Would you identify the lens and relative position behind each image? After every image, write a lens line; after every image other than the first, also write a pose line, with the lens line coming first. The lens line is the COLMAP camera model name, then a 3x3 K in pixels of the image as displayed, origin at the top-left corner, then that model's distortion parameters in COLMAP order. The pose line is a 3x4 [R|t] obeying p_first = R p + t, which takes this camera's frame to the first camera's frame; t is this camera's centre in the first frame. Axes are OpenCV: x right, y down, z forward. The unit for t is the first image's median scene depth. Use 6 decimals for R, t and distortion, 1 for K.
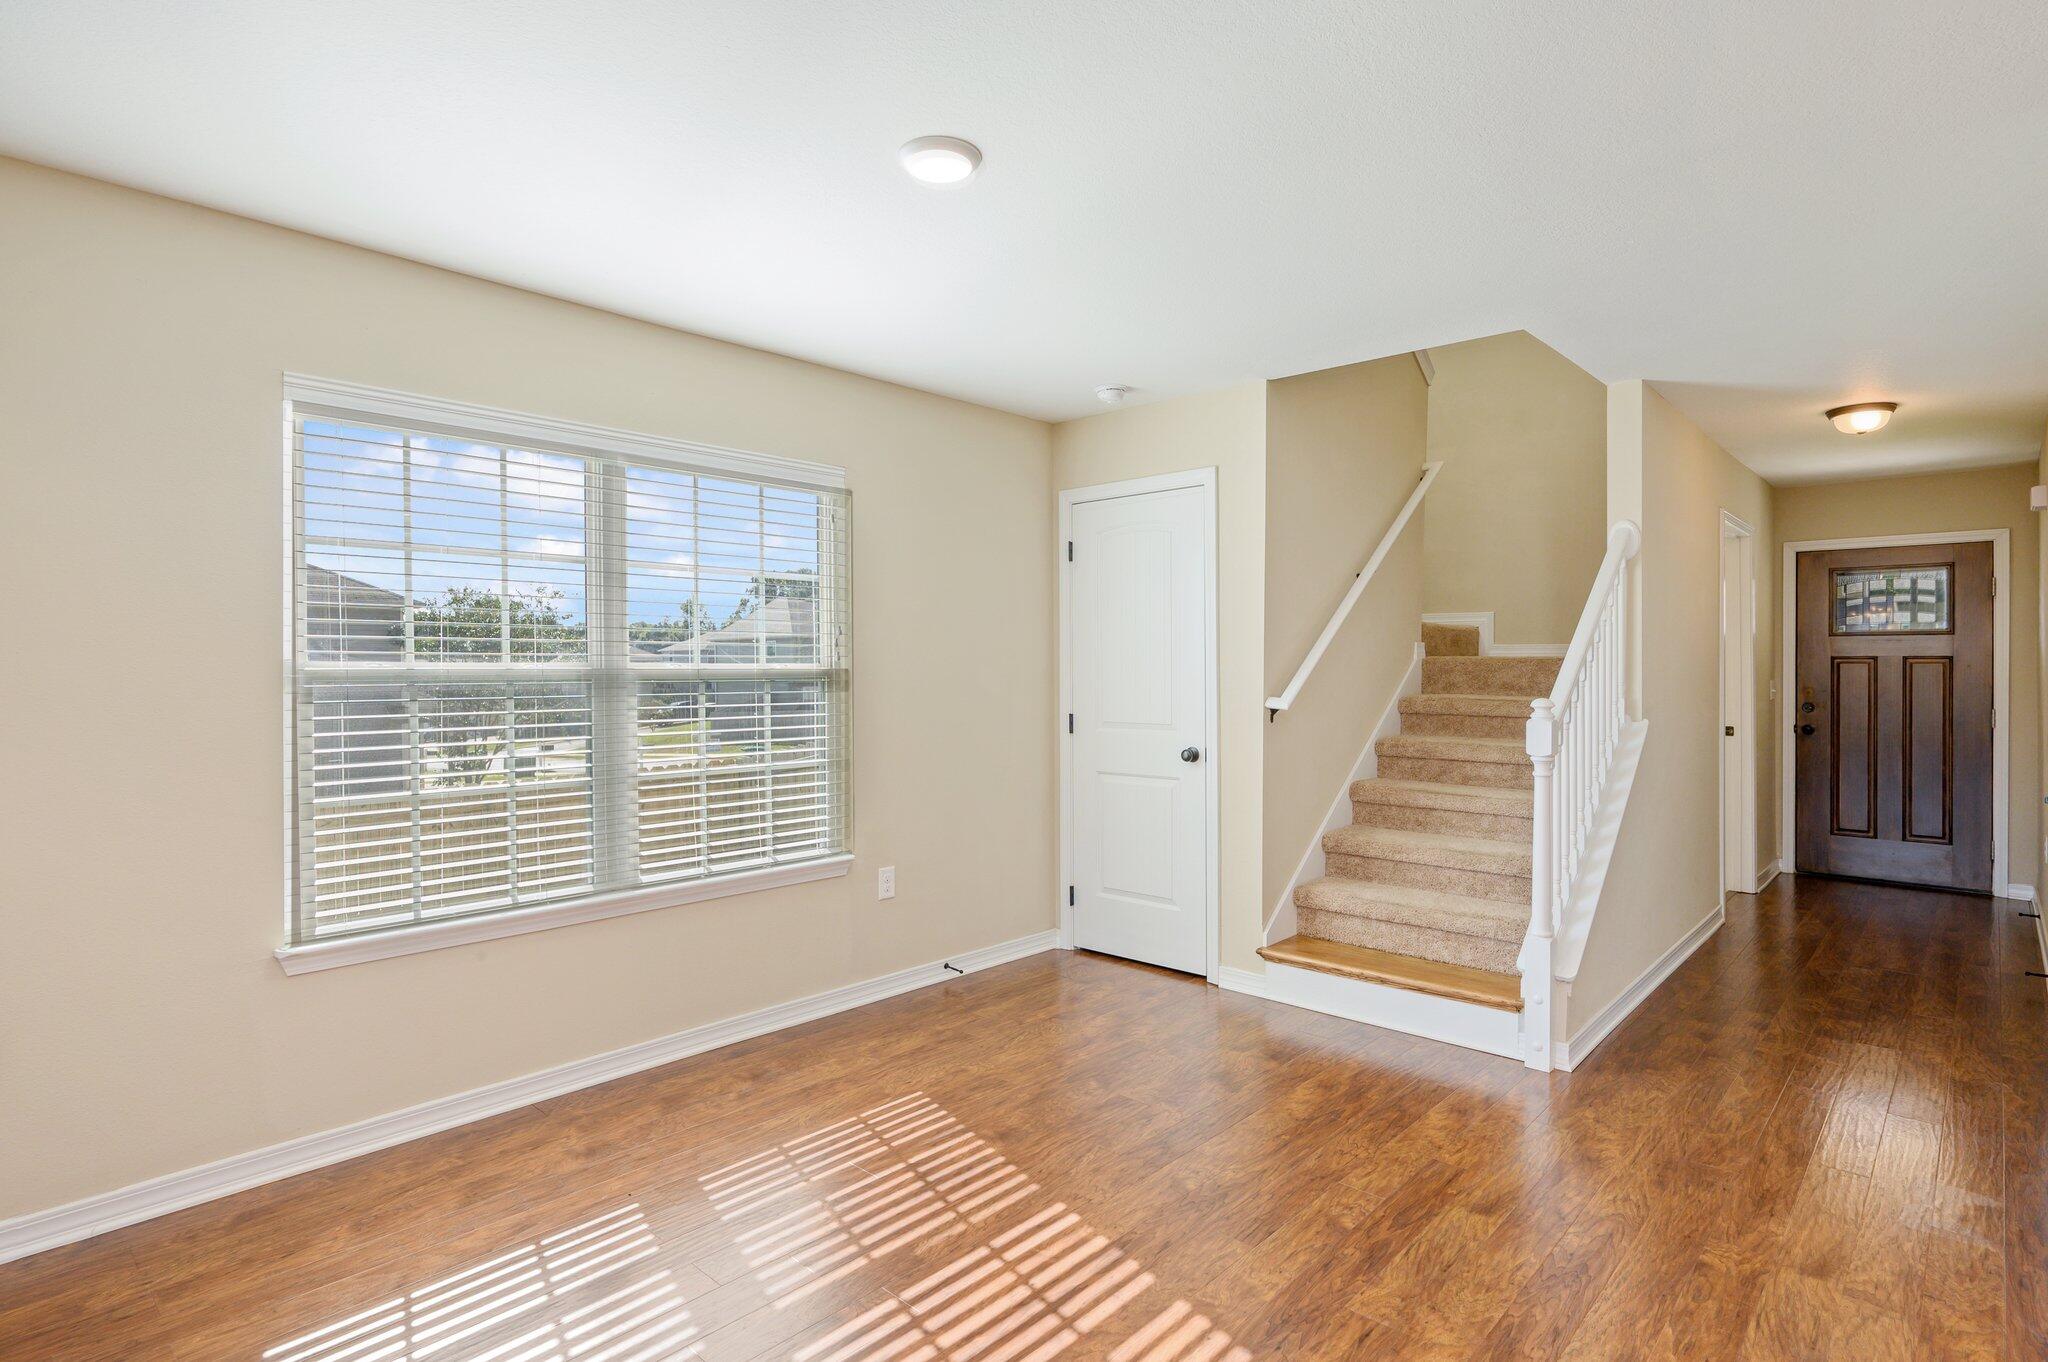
lens RADIAL K [[1045.7, 0, 1018.9], [0, 1045.7, 669.1], [0, 0, 1]] dist [-0.000124, -0.000792]
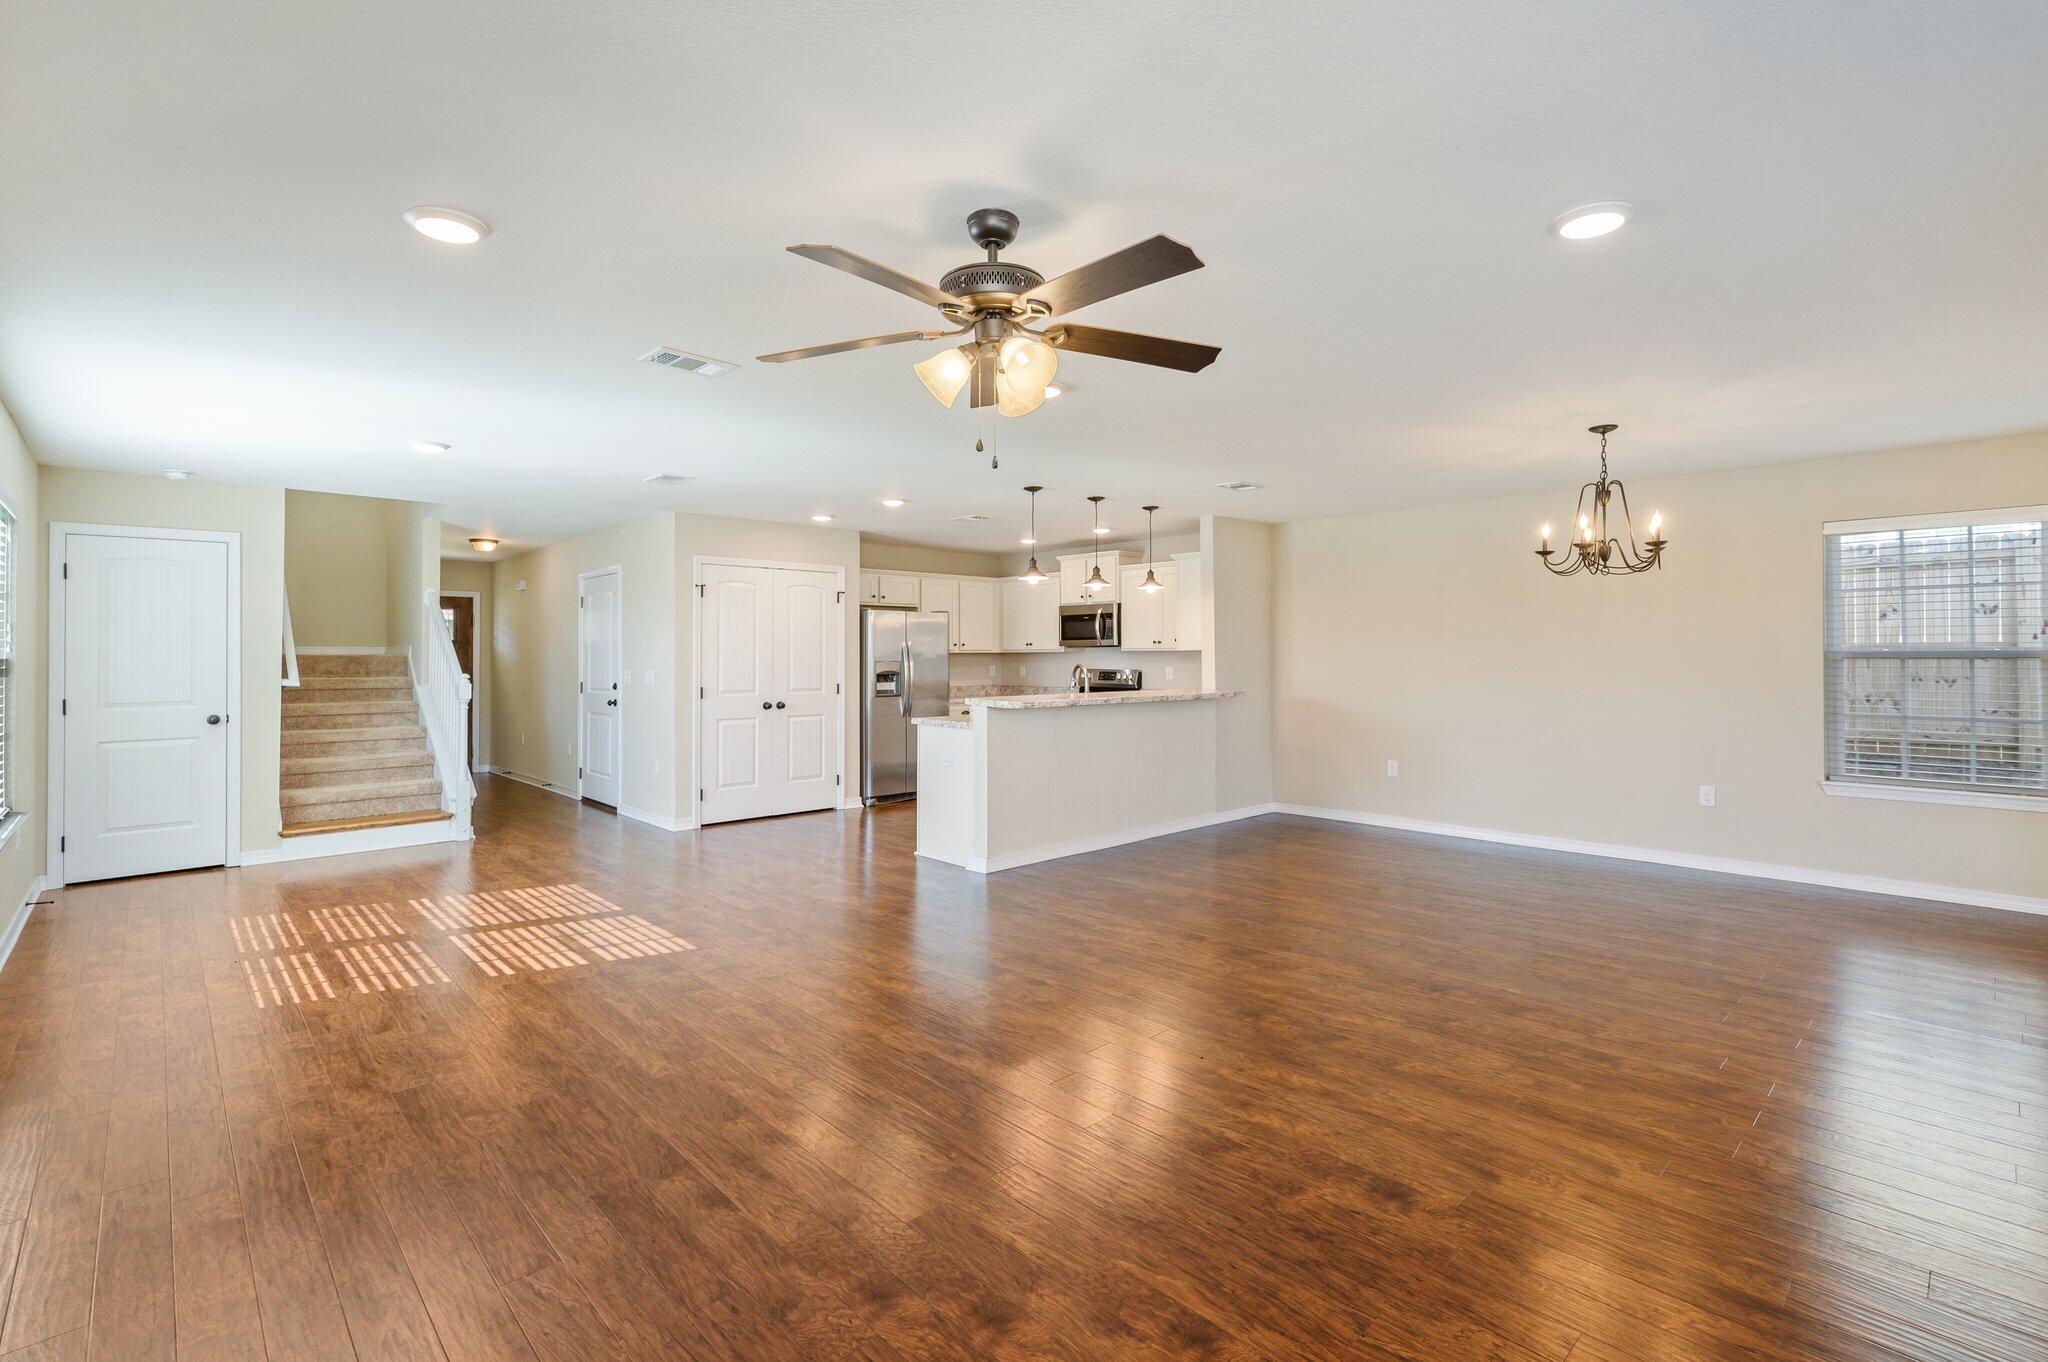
lens RADIAL K [[931.8, 0, 1027.4], [0, 931.8, 641.9], [0, 0, 1]] dist [0.001662, 0.000038]
pose [[0.063483, 0.015424, 0.997864, -1.095204], [0.007175, 0.999848, -0.015911, -0.000124], [-0.997957, 0.008170, 0.063363, -0.254782]]
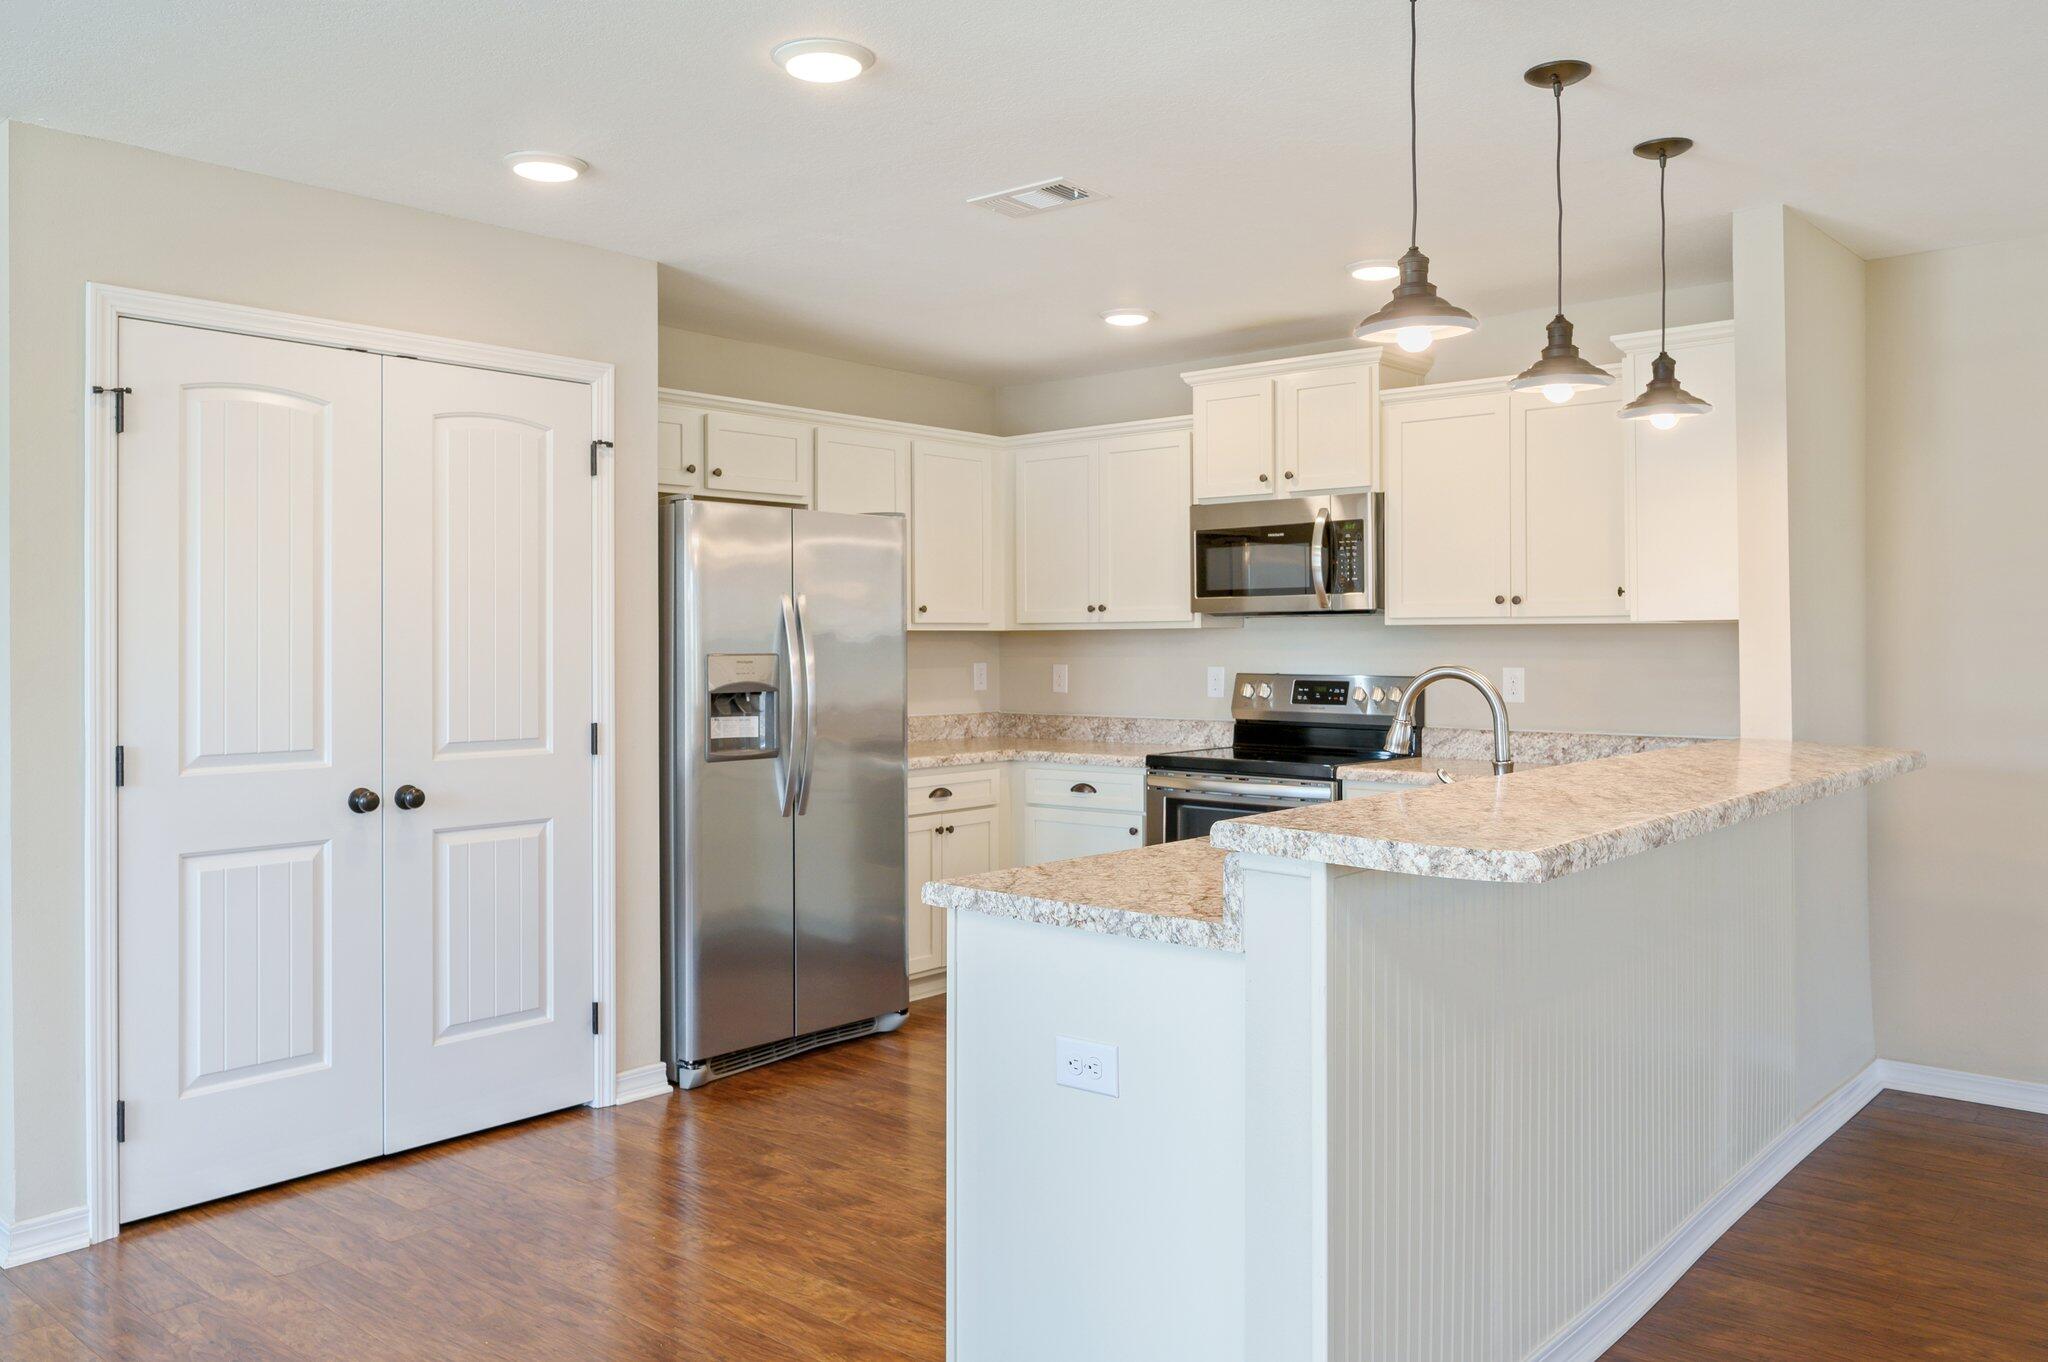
lens RADIAL K [[1530.0, 0, 1020.4], [0, 1530.0, 634.9], [0, 0, 1]] dist [-0.005947, -0.001516]
pose [[-0.034054, 0.004418, 0.999410, -0.275499], [0.007423, 0.999964, -0.004167, -0.000257], [-0.999392, 0.007277, -0.034086, -0.005282]]
